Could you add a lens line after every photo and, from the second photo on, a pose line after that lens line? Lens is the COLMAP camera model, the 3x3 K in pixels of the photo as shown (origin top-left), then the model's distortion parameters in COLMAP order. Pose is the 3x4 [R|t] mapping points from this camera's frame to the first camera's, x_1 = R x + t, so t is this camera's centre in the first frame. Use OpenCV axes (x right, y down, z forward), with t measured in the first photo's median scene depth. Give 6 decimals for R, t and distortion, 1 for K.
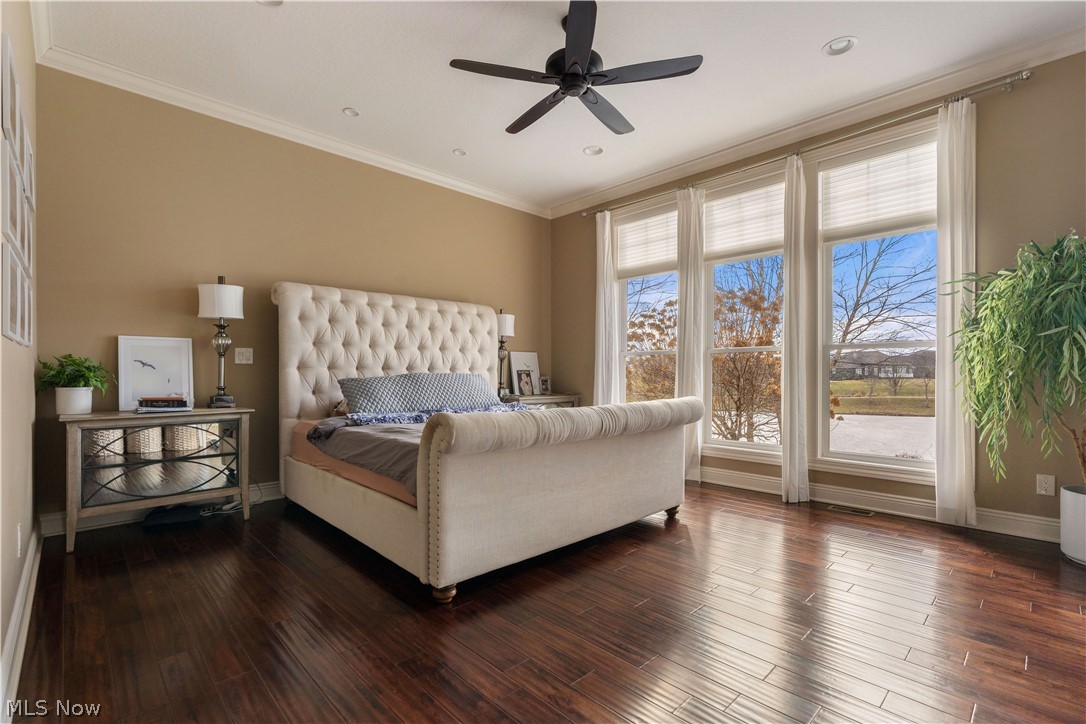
lens RADIAL K [[490.1, 0, 548.6], [0, 490.1, 368.5], [0, 0, 1]] dist [-0.007600, 0.002498]
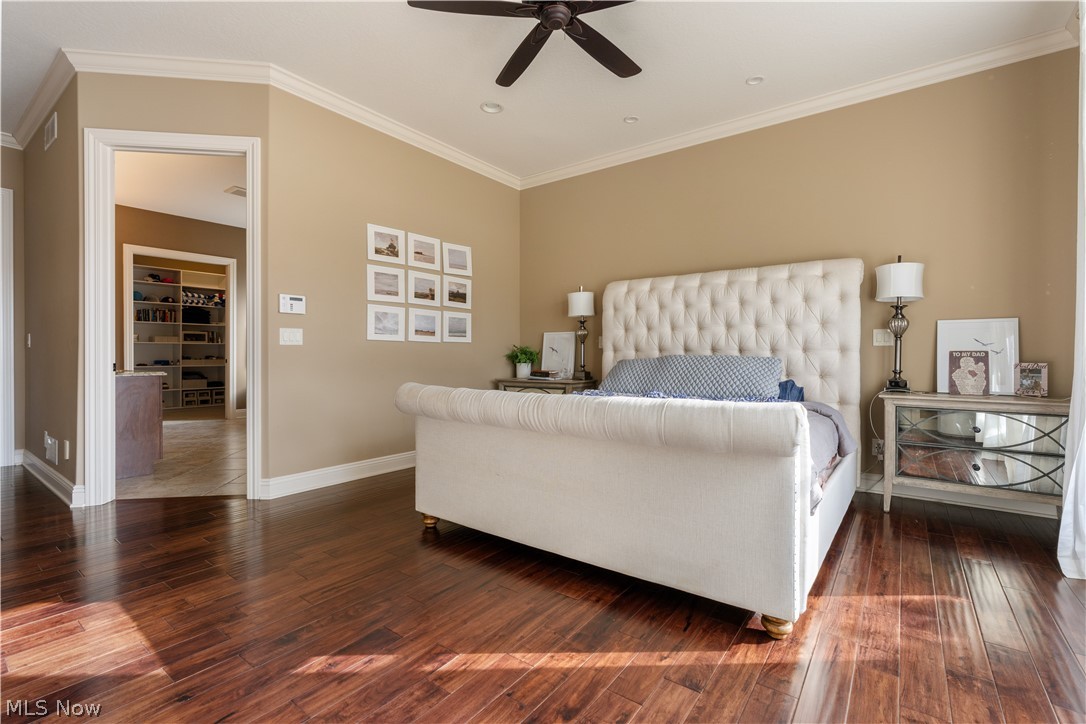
lens RADIAL K [[490.1, 0, 547.2], [0, 490.1, 359.1], [0, 0, 1]] dist [-0.007600, 0.002498]
pose [[0.155138, 0.007773, -0.987862, 0.445269], [0.006736, 0.999937, 0.008926, 0.004932], [0.987870, -0.008039, 0.155076, 0.429518]]
